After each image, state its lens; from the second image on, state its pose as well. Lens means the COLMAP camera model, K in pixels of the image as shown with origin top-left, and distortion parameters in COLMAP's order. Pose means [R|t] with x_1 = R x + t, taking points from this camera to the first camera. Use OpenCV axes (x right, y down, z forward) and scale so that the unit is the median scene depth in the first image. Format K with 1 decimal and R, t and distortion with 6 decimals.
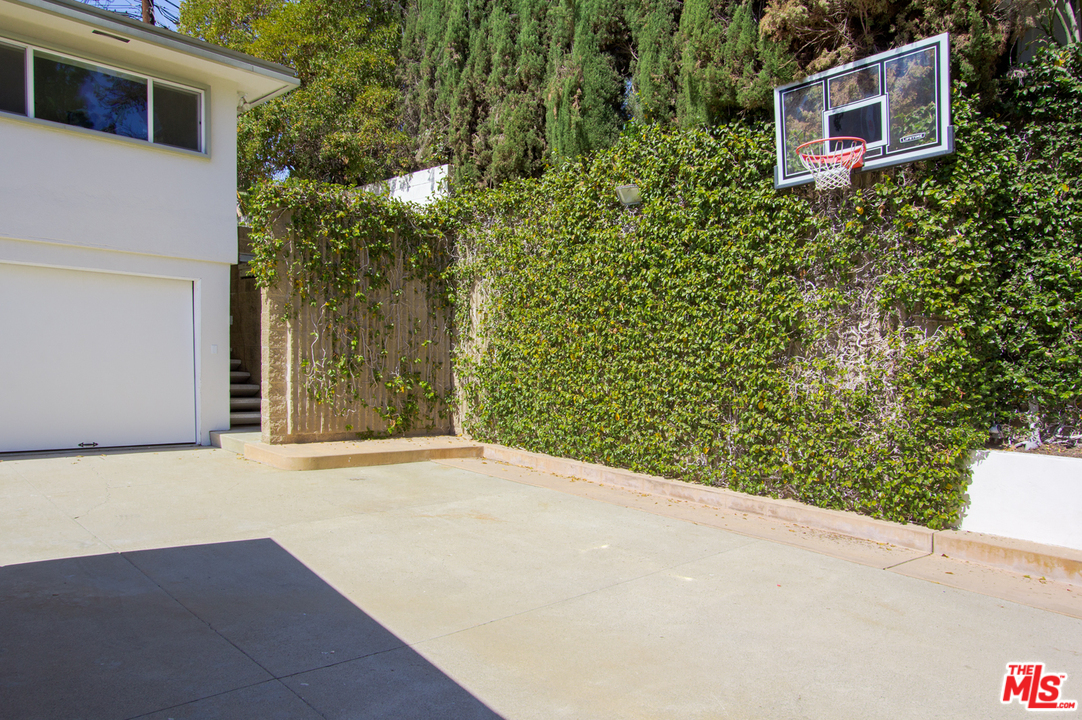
lens RADIAL K [[834.5, 0, 541.0], [0, 834.5, 360.0], [0, 0, 1]] dist [-0.004021, -0.002527]
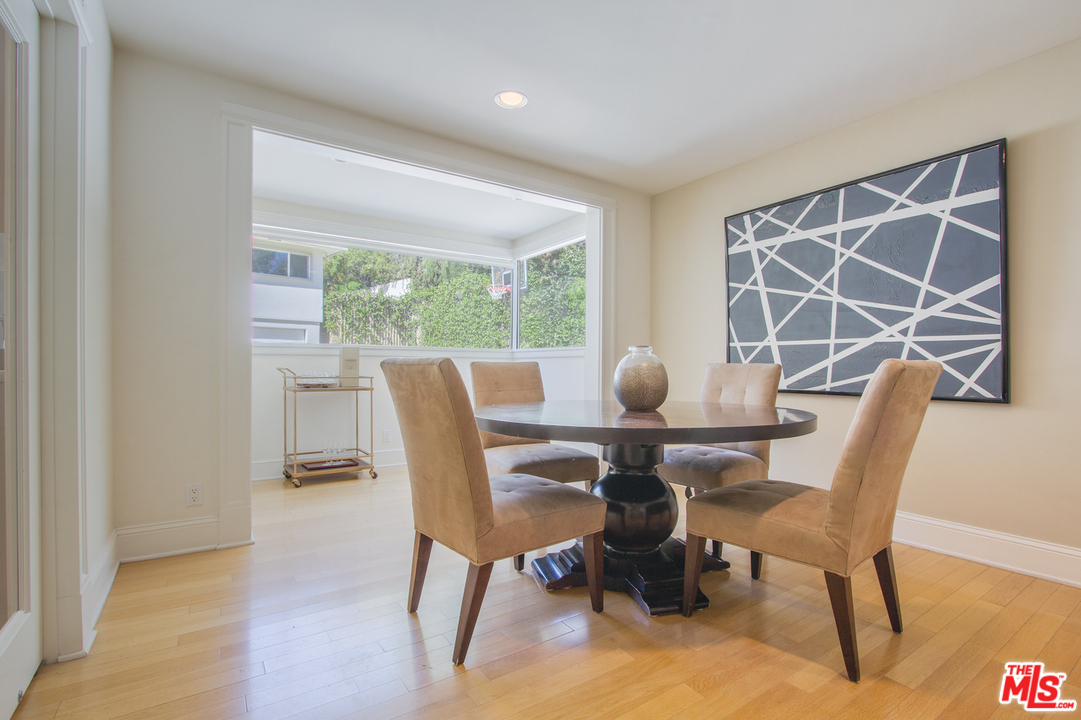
lens RADIAL K [[503.5, 0, 513.3], [0, 503.5, 361.5], [0, 0, 1]] dist [-0.016225, 0.000375]
pose [[0.999245, -0.018302, -0.034259, 0.270047], [0.018183, 0.999828, -0.003777, 0.023309], [0.034322, 0.003151, 0.999406, -0.523858]]
